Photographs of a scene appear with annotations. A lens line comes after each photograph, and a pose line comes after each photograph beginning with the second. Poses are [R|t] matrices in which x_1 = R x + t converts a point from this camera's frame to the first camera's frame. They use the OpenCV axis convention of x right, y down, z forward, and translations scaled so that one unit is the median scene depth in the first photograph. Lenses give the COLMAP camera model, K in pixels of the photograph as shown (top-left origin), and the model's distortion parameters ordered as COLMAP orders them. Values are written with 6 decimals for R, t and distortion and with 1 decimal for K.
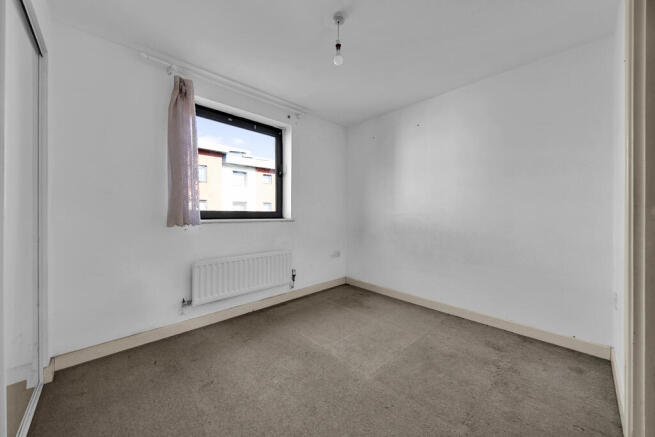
lens RADIAL K [[237.2, 0, 325.2], [0, 237.2, 213.7], [0, 0, 1]] dist [-0.000329, -0.000377]
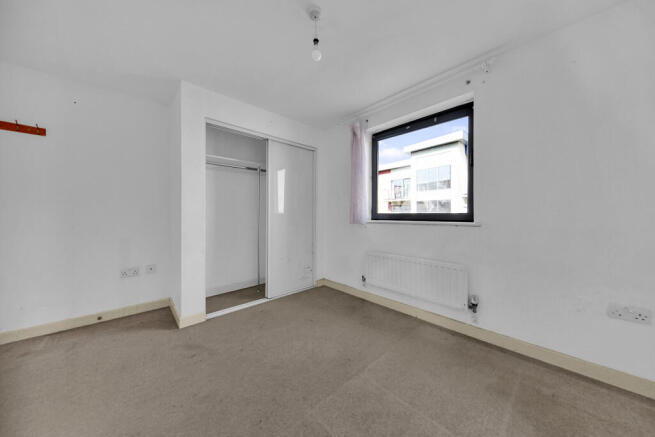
lens RADIAL K [[213.3, 0, 325.6], [0, 213.3, 214.1], [0, 0, 1]] dist [-0.000446, -0.000122]
pose [[0.002283, -0.000912, -0.999997, 0.561901], [-0.002362, 0.999997, -0.000917, -0.004514], [0.999995, 0.002364, 0.002281, 0.635428]]
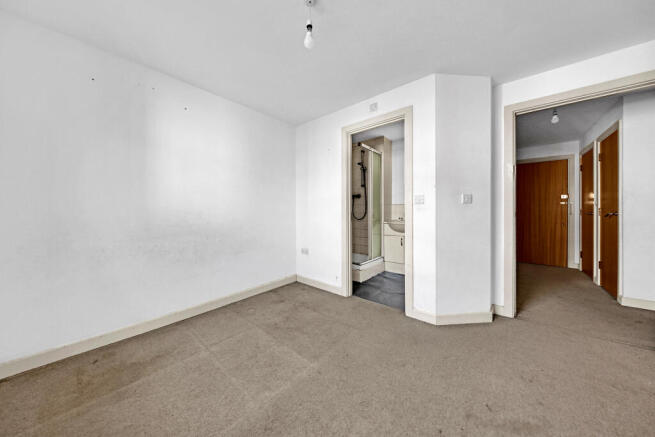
lens RADIAL K [[213.3, 0, 325.6], [0, 213.3, 214.1], [0, 0, 1]] dist [-0.000446, -0.000122]
pose [[-0.116531, -0.013613, 0.993094, -0.468772], [0.005488, 0.999882, 0.014350, -0.002620], [-0.993172, 0.007122, -0.116443, 0.638450]]
